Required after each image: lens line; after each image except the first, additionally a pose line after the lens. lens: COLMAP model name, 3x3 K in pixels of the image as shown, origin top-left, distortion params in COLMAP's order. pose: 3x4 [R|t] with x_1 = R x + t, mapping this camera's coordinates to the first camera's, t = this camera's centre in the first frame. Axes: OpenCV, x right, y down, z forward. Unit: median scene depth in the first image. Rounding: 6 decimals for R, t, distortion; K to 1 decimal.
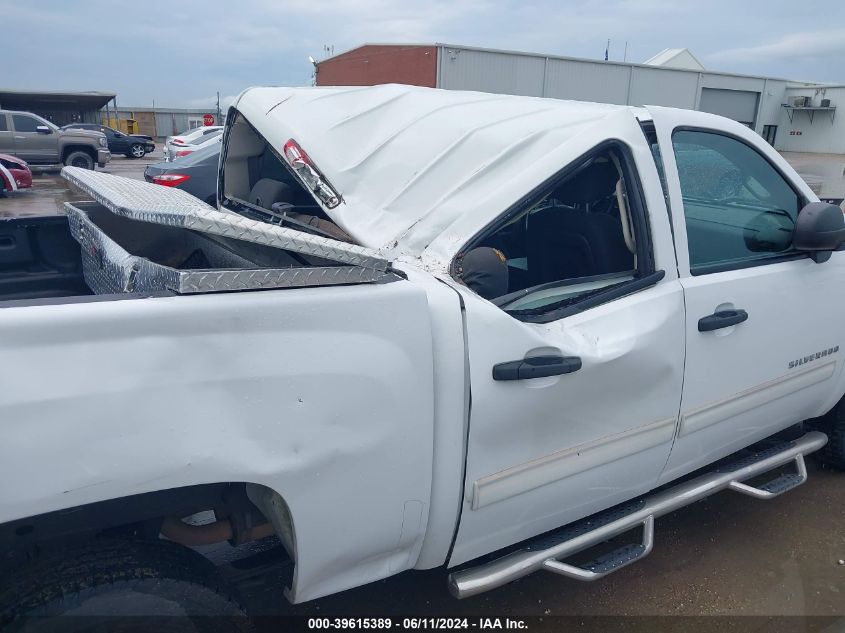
lens RADIAL K [[692.6, 0, 422.4], [0, 692.6, 304.0], [0, 0, 1]] dist [-0.029309, -0.001504]
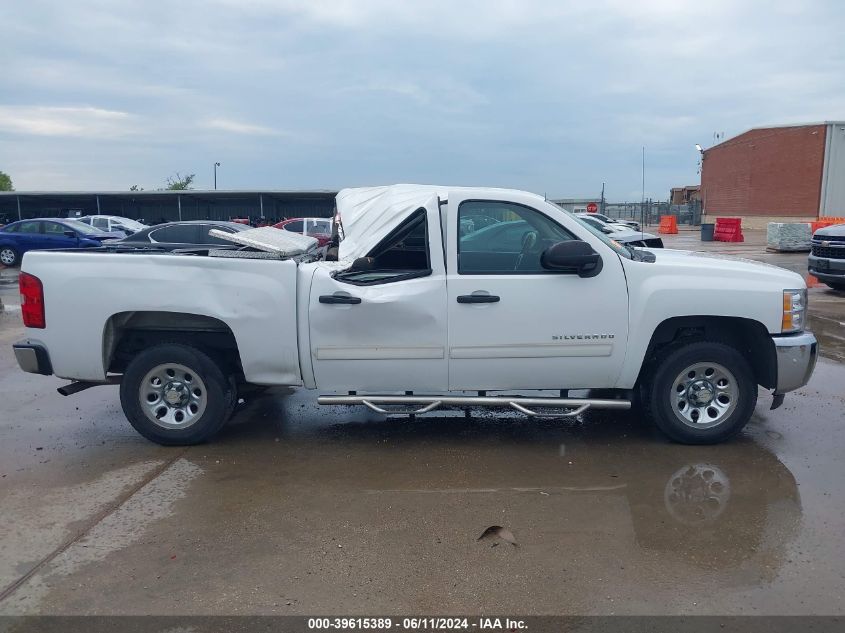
lens RADIAL K [[692.7, 0, 417.5], [0, 692.7, 317.9], [0, 0, 1]] dist [0.000265, 0.001302]
pose [[0.820030, 0.060986, -0.569062, 1.415232], [-0.120633, 0.990386, -0.067694, 0.227907], [0.559463, 0.124159, 0.819503, -0.646873]]
